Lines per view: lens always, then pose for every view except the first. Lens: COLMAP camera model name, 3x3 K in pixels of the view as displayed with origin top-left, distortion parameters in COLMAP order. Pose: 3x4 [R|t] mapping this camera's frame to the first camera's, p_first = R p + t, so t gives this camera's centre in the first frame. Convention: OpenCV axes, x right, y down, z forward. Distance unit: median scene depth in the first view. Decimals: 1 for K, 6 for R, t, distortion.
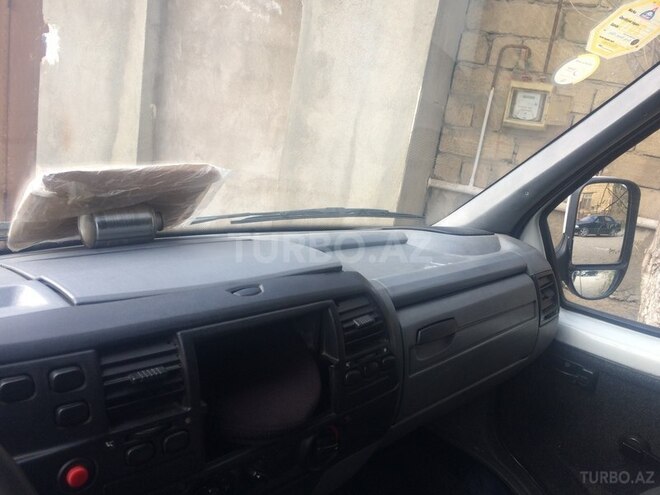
lens RADIAL K [[573.5, 0, 309.9], [0, 573.5, 250.7], [0, 0, 1]] dist [0.094612, -0.120825]
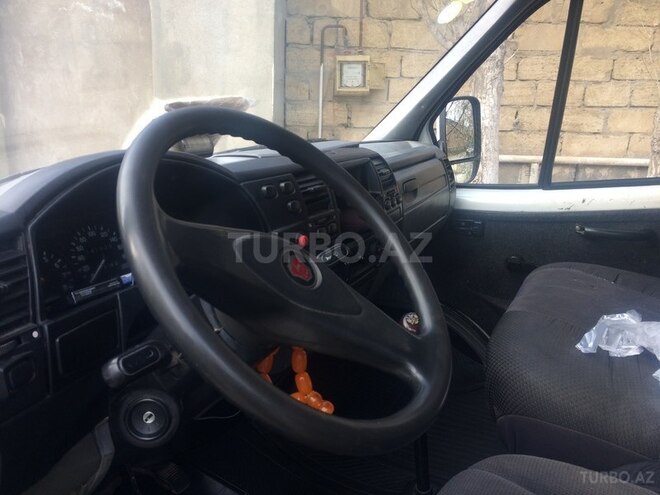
lens RADIAL K [[573.5, 0, 309.9], [0, 573.5, 250.7], [0, 0, 1]] dist [0.094612, -0.120825]
pose [[0.935328, -0.195992, 0.294530, -0.127045], [0.196519, 0.980097, 0.028116, 0.052460], [-0.294179, 0.031583, 0.955228, -0.094238]]
